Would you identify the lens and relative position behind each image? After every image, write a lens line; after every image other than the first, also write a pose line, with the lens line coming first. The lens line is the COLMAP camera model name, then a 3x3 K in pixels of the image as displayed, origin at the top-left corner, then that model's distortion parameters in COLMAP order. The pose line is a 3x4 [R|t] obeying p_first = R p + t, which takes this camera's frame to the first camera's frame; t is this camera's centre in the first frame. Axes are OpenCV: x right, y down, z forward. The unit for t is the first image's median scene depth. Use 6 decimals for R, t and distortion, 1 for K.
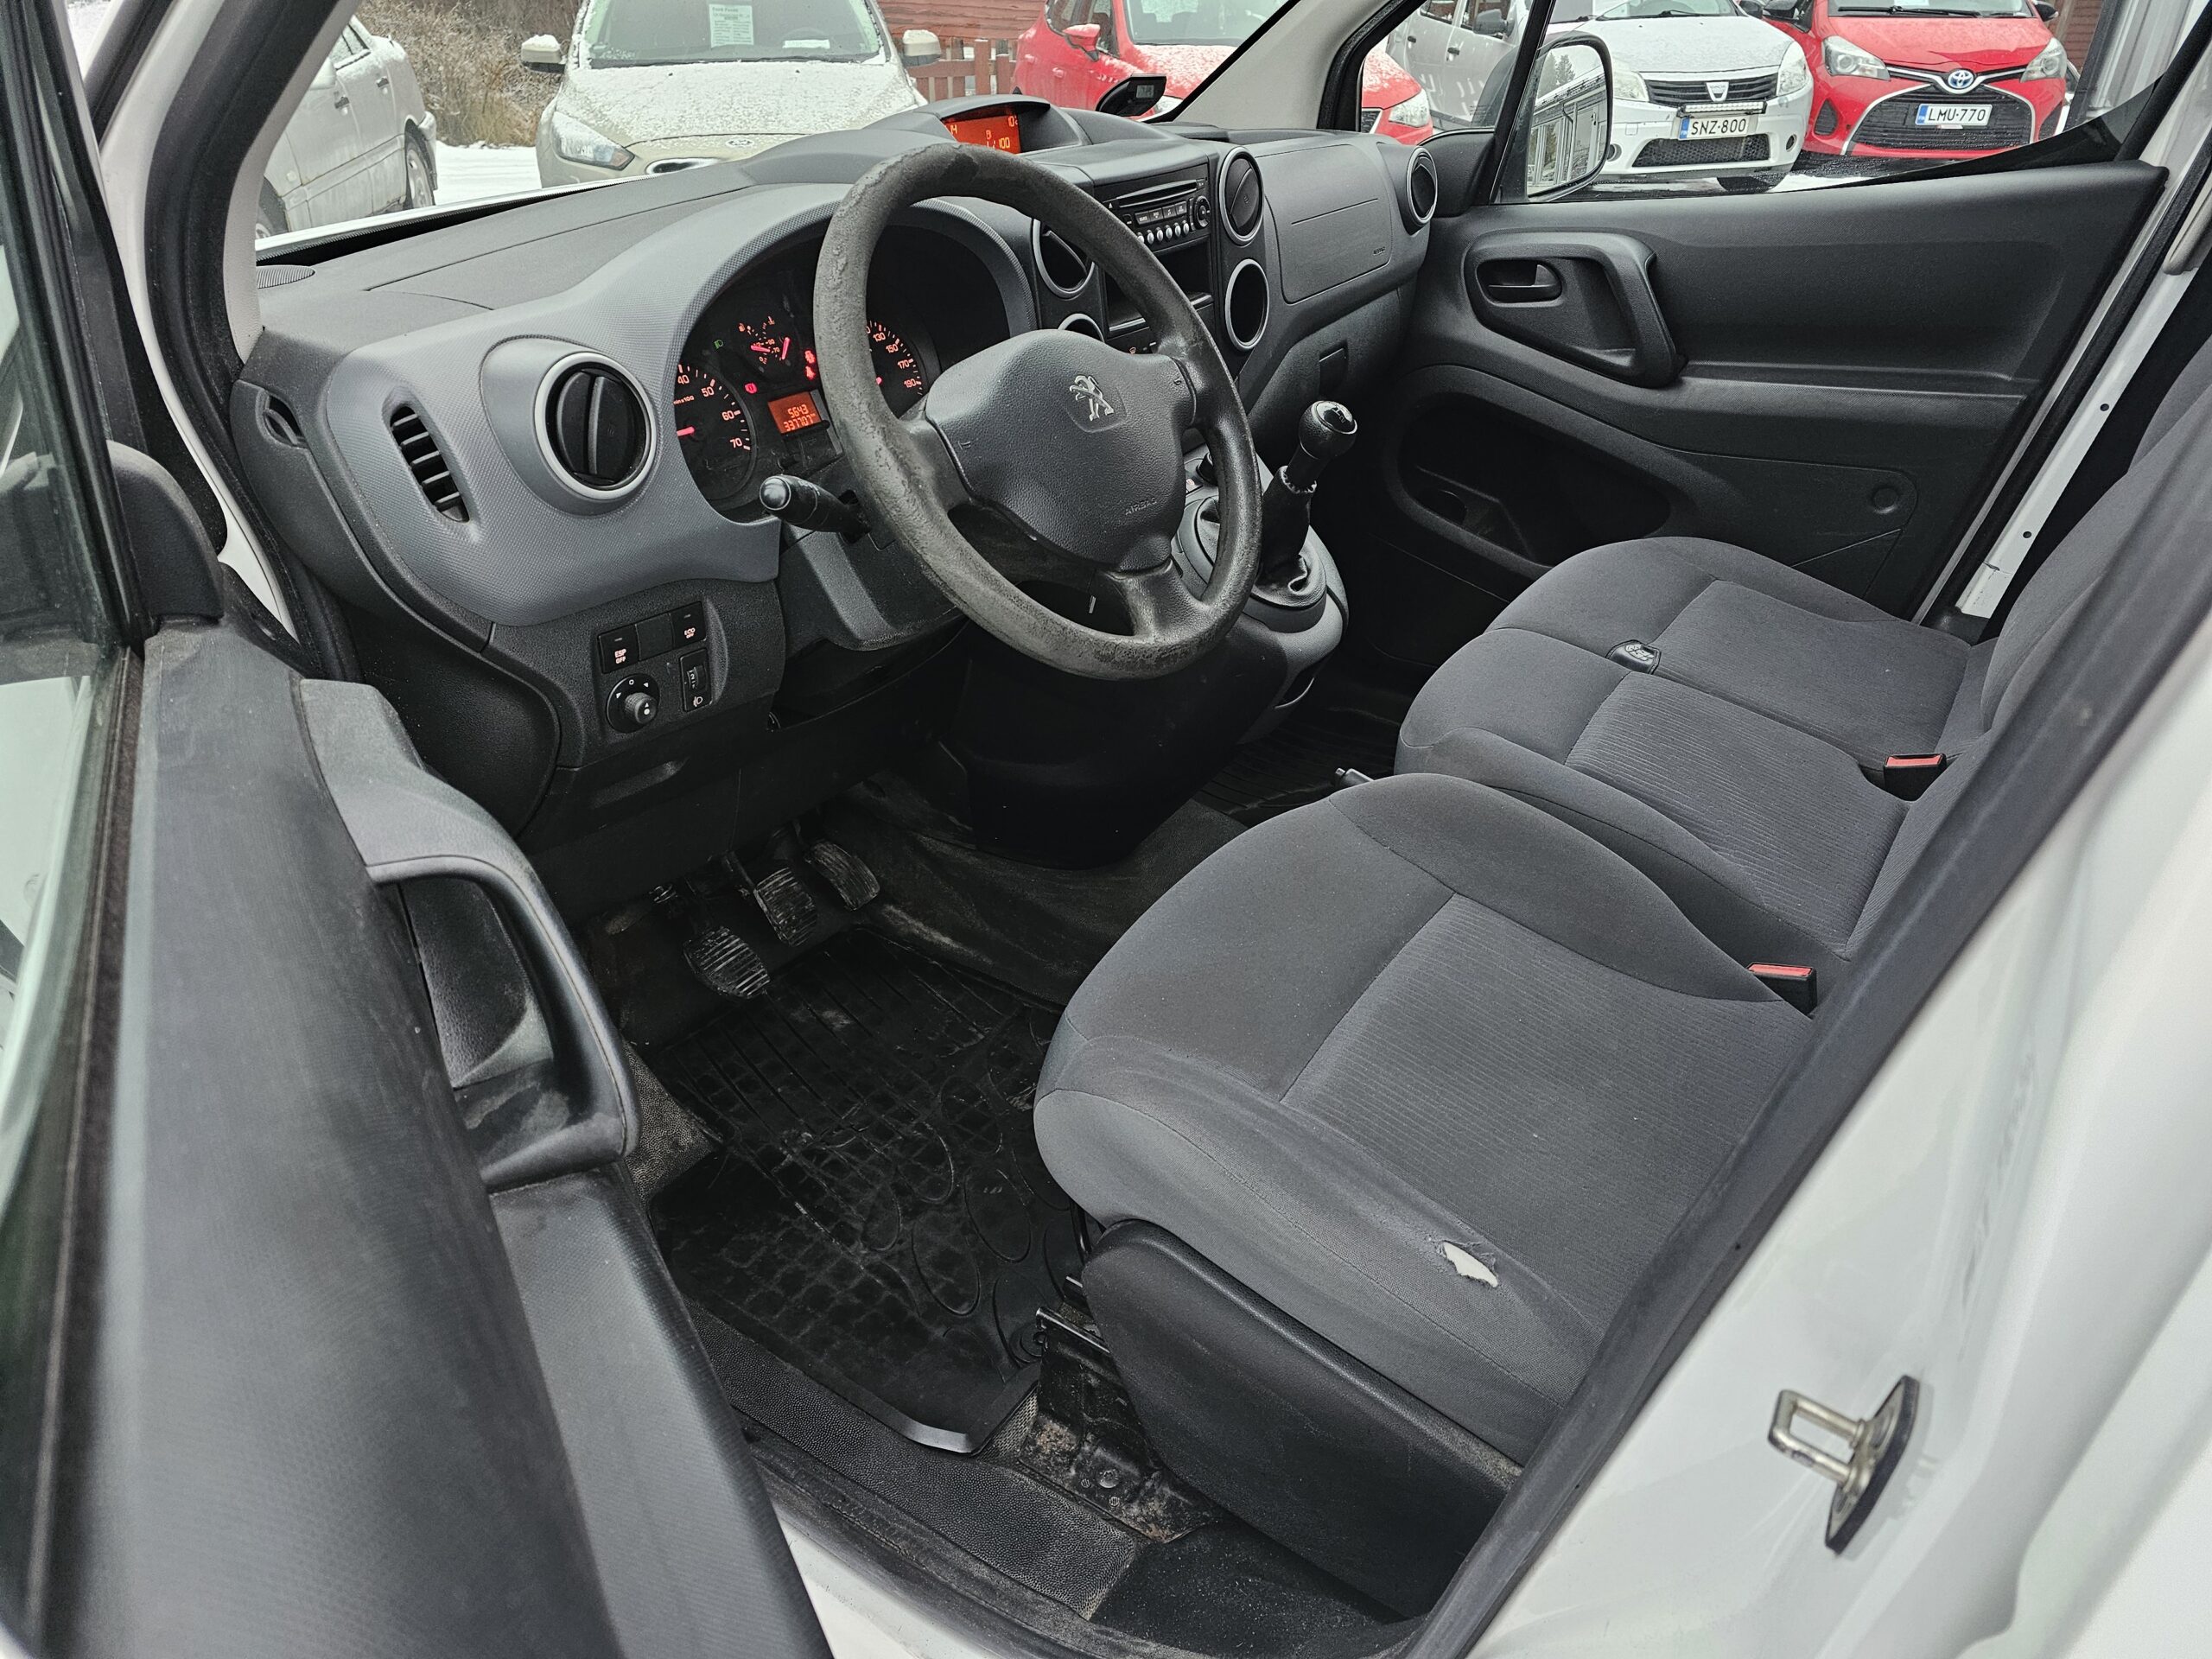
lens RADIAL K [[1481.3, 0, 1106.7], [0, 1481.3, 804.0], [0, 0, 1]] dist [0.066636, -0.047126]
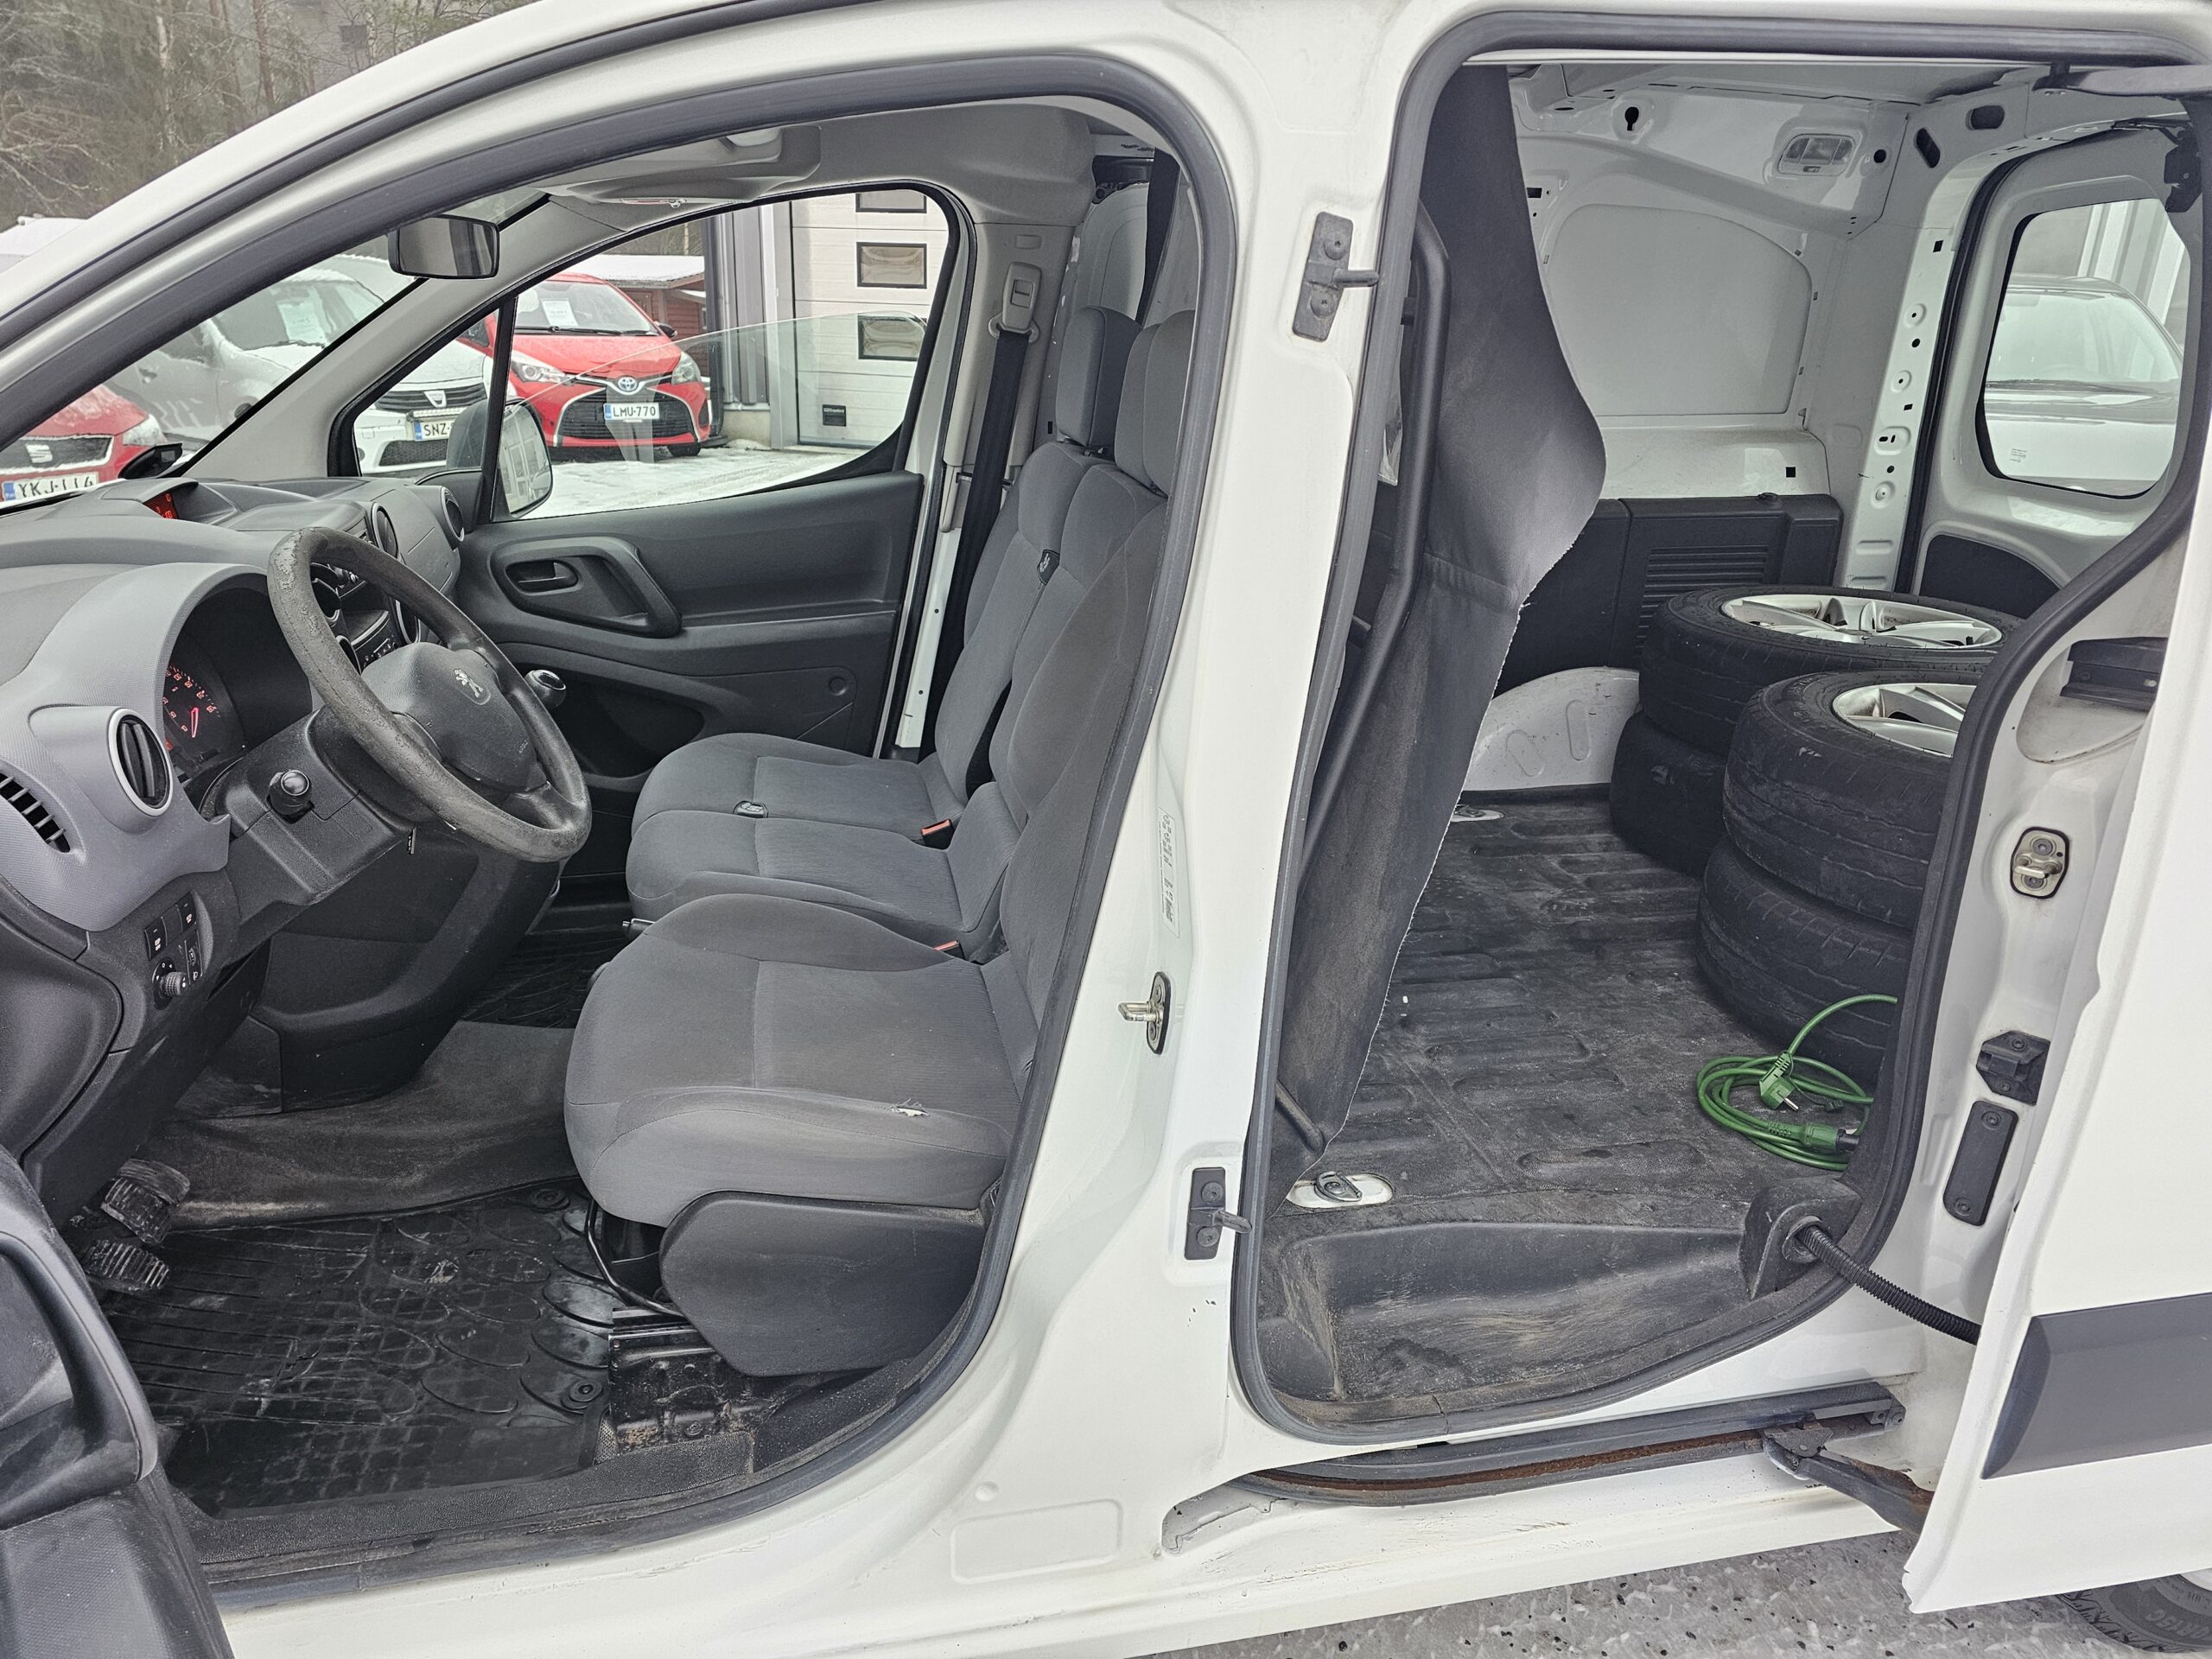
lens RADIAL K [[1481.3, 0, 1106.7], [0, 1481.3, 804.0], [0, 0, 1]] dist [0.066636, -0.047126]
pose [[0.700671, -0.220093, 0.678689, -0.346462], [0.330530, 0.943132, -0.035385, 0.054144], [-0.632306, 0.249120, 0.733573, -0.248016]]
